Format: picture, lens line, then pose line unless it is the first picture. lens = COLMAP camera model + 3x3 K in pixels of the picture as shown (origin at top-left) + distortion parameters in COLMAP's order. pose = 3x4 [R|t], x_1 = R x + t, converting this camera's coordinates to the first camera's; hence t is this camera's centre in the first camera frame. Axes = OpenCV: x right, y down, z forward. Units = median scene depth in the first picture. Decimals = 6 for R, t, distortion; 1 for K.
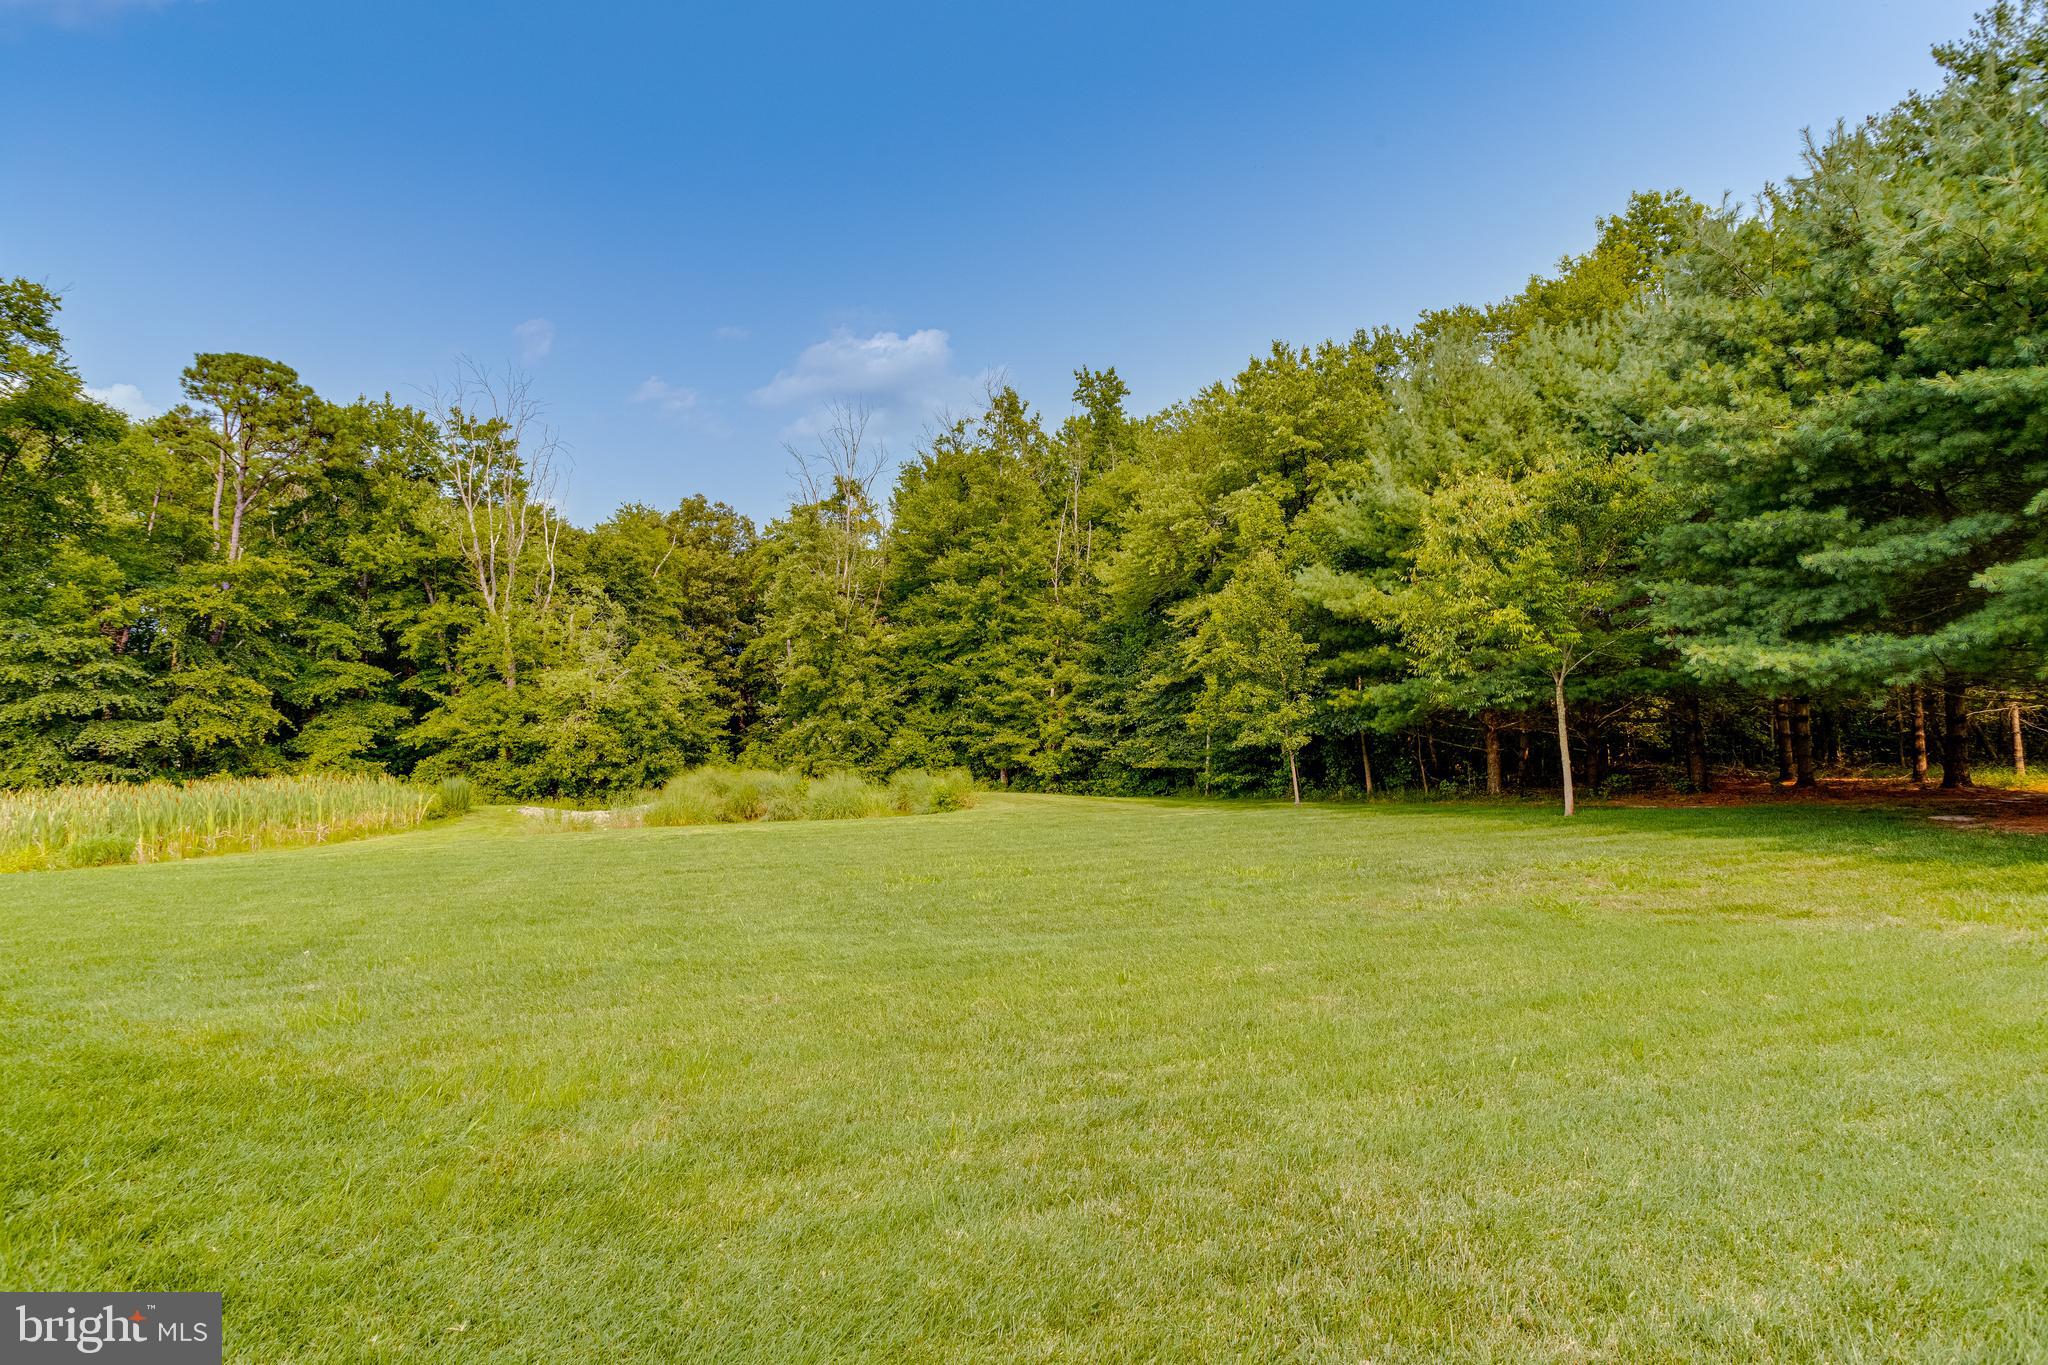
lens RADIAL K [[1018.4, 0, 1018.5], [0, 1018.4, 677.9], [0, 0, 1]] dist [-0.042076, 0.020943]
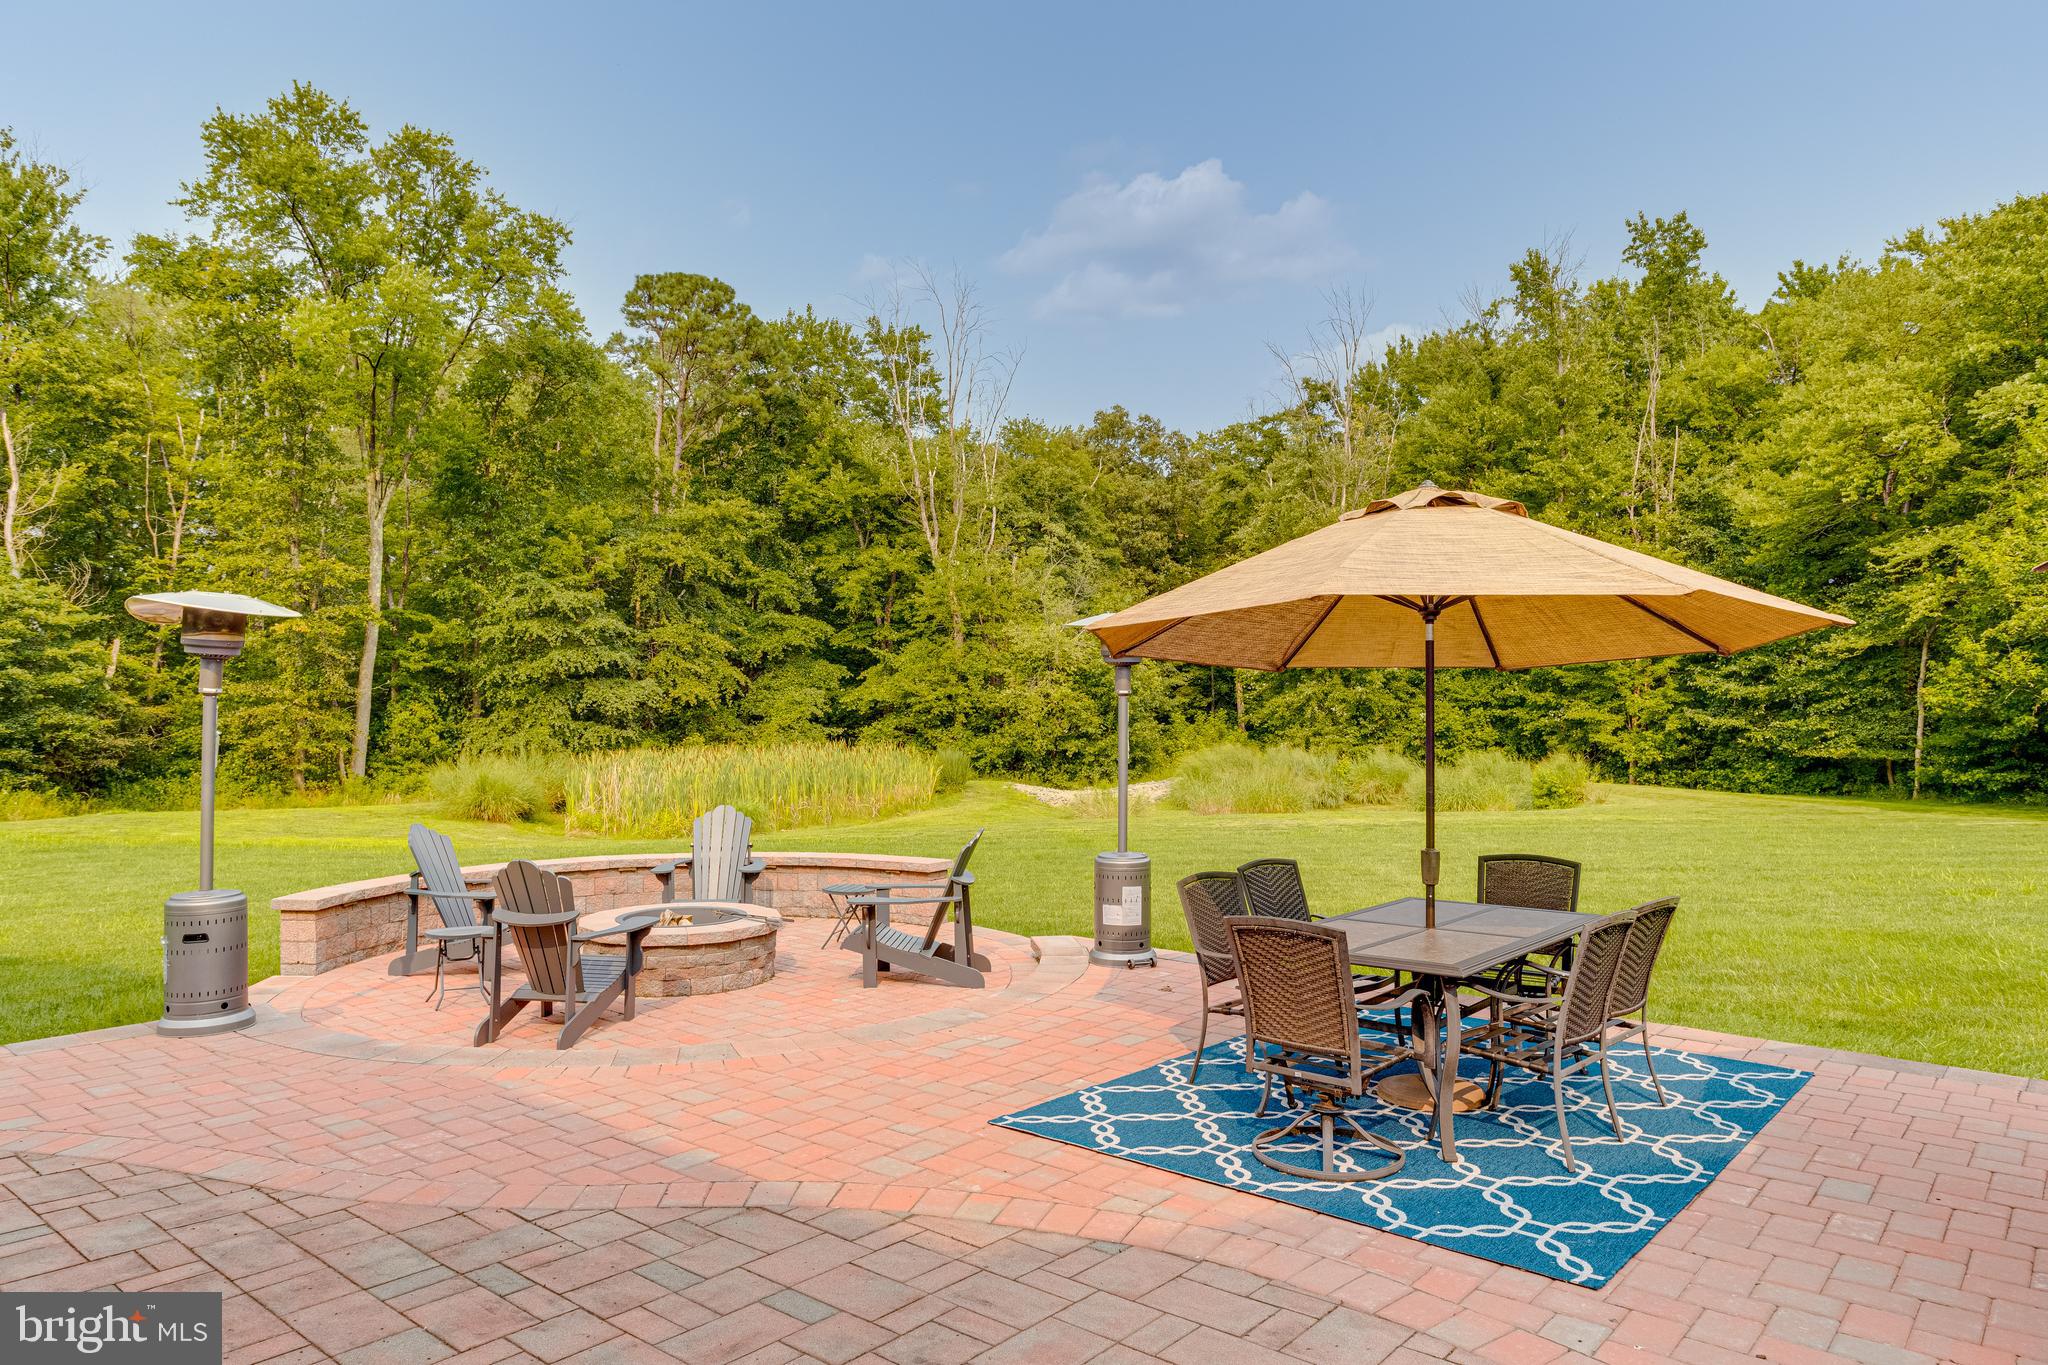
lens RADIAL K [[1322.7, 0, 1020.2], [0, 1322.7, 670.6], [0, 0, 1]] dist [-0.009573, 0.012284]
pose [[0.966662, 0.011401, -0.255800, -0.167833], [-0.002315, 0.999357, 0.035793, -0.008402], [0.256044, -0.034008, 0.966067, -0.083613]]
